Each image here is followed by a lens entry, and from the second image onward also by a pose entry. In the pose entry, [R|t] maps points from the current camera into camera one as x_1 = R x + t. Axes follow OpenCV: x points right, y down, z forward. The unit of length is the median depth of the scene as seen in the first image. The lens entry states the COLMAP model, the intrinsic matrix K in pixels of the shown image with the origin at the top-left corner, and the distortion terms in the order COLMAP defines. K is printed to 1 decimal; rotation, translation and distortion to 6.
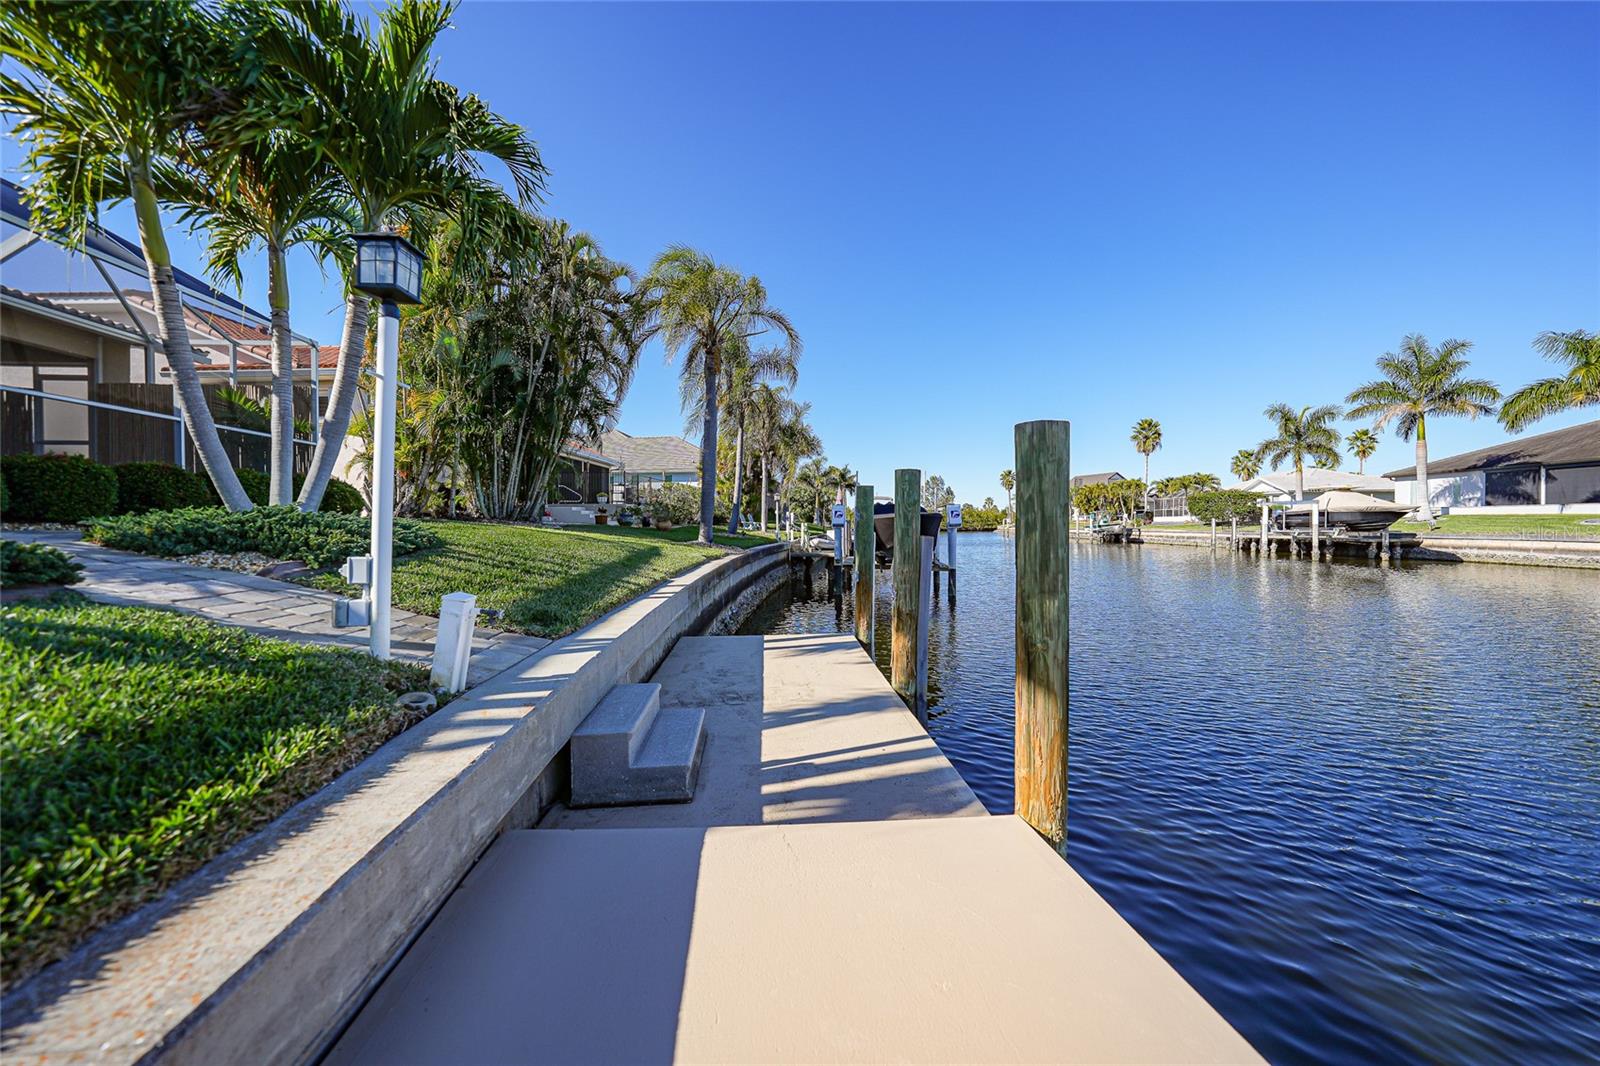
lens RADIAL K [[564.7, 0, 799.9], [0, 564.7, 533.3], [0, 0, 1]] dist [-0.020686, 0.004093]
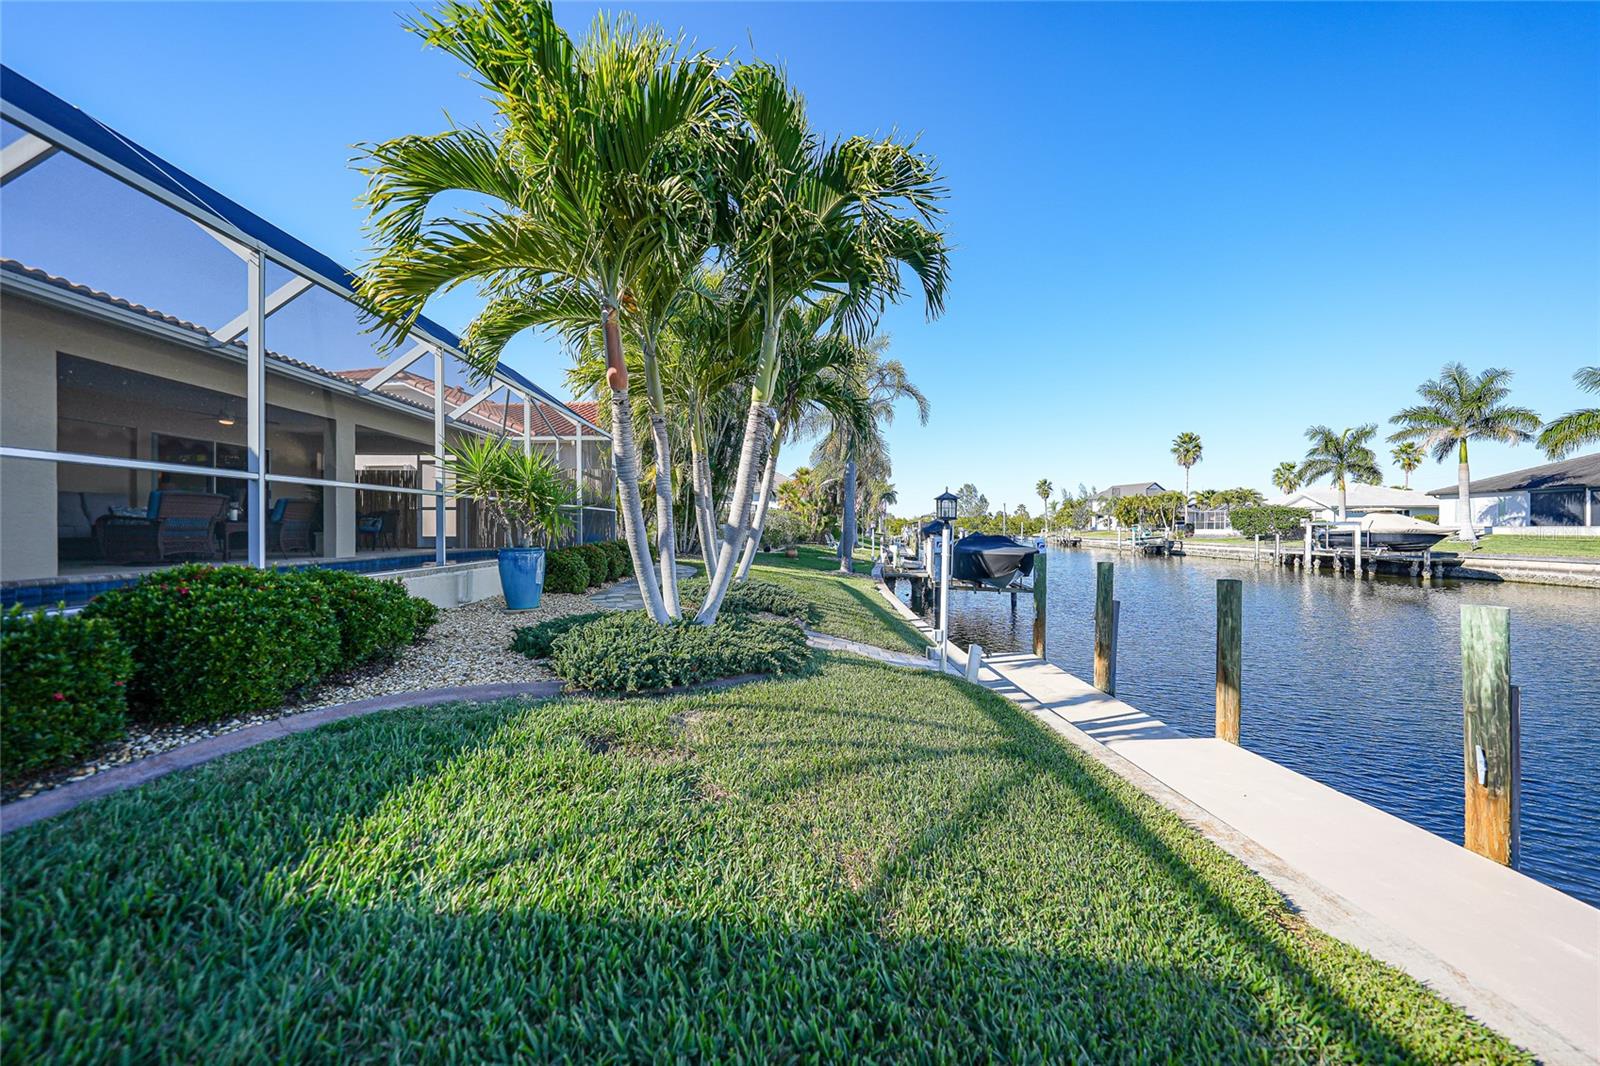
lens RADIAL K [[564.7, 0, 801.8], [0, 564.7, 530.1], [0, 0, 1]] dist [-0.020686, 0.004093]
pose [[0.999101, 0.004855, -0.042104, -0.073700], [-0.005369, 0.999912, -0.012113, -0.021020], [0.042041, 0.012328, 0.999040, -0.085656]]
